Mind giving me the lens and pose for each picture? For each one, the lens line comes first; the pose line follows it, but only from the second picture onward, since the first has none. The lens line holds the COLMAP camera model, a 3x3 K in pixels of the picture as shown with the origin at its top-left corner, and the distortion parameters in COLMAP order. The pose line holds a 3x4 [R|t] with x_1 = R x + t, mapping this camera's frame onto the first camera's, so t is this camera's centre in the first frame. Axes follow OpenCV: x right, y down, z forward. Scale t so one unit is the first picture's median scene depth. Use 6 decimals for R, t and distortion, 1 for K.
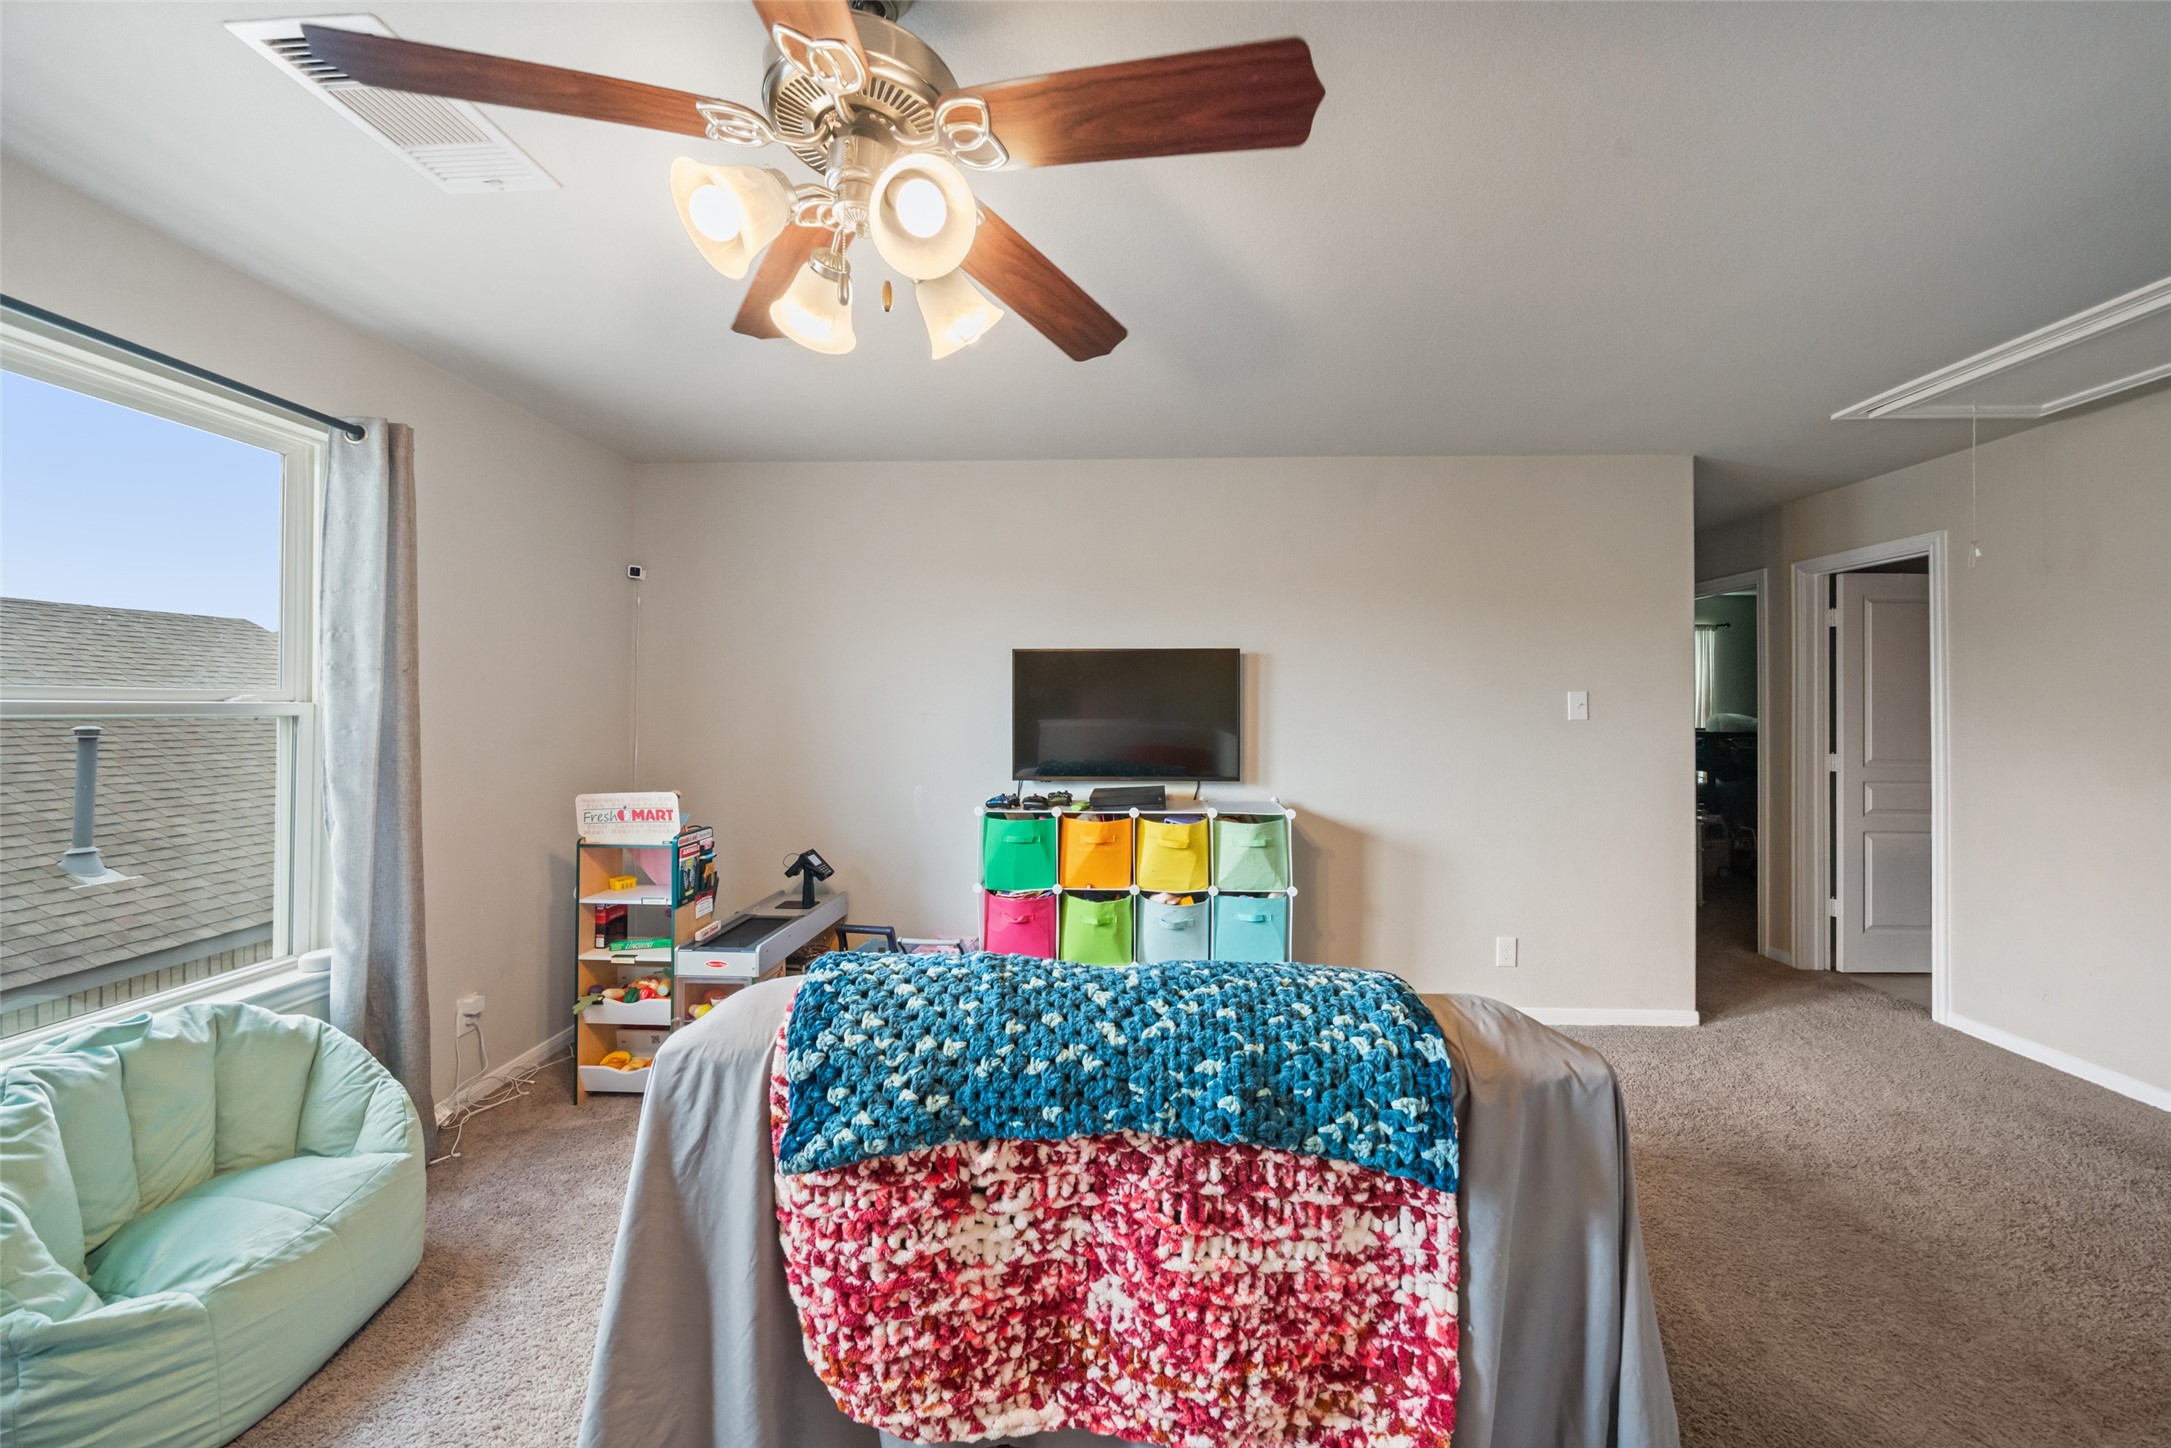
lens RADIAL K [[754.7, 0, 1085.8], [0, 754.7, 699.6], [0, 0, 1]] dist [-0.008353, -0.000049]
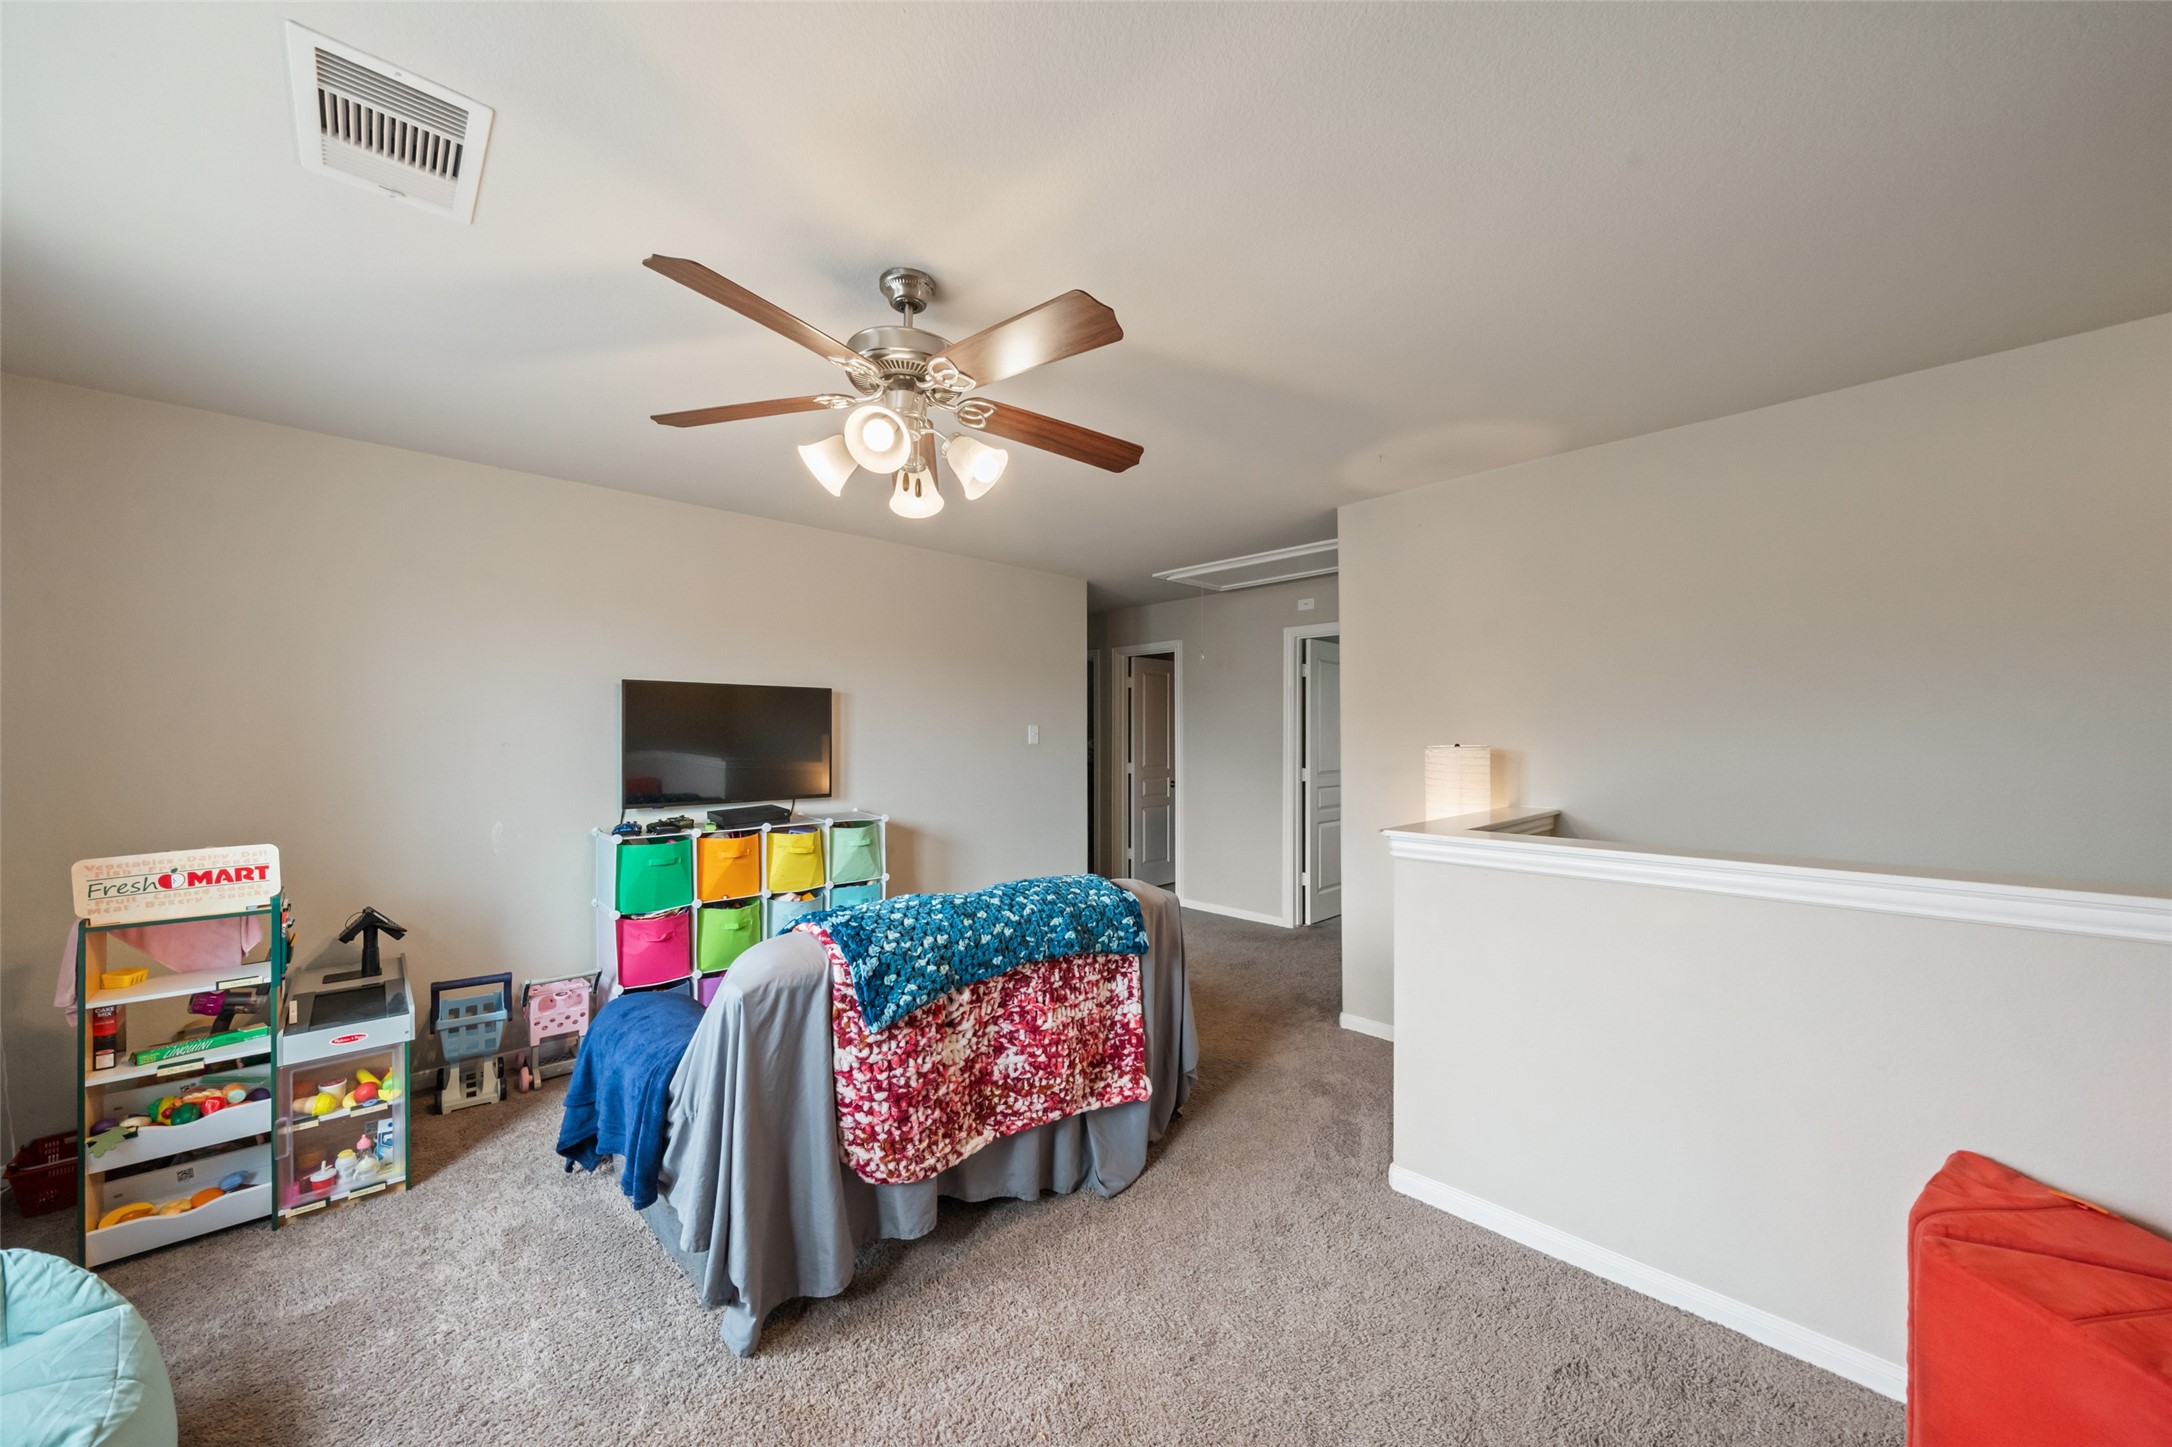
lens RADIAL K [[745.8, 0, 1056.6], [0, 745.8, 742.4], [0, 0, 1]] dist [0.001092, 0.000110]
pose [[0.716895, -0.008237, 0.697132, -1.139763], [-0.004612, 0.999852, 0.016557, -0.005254], [-0.697166, -0.015085, 0.716751, -0.361212]]
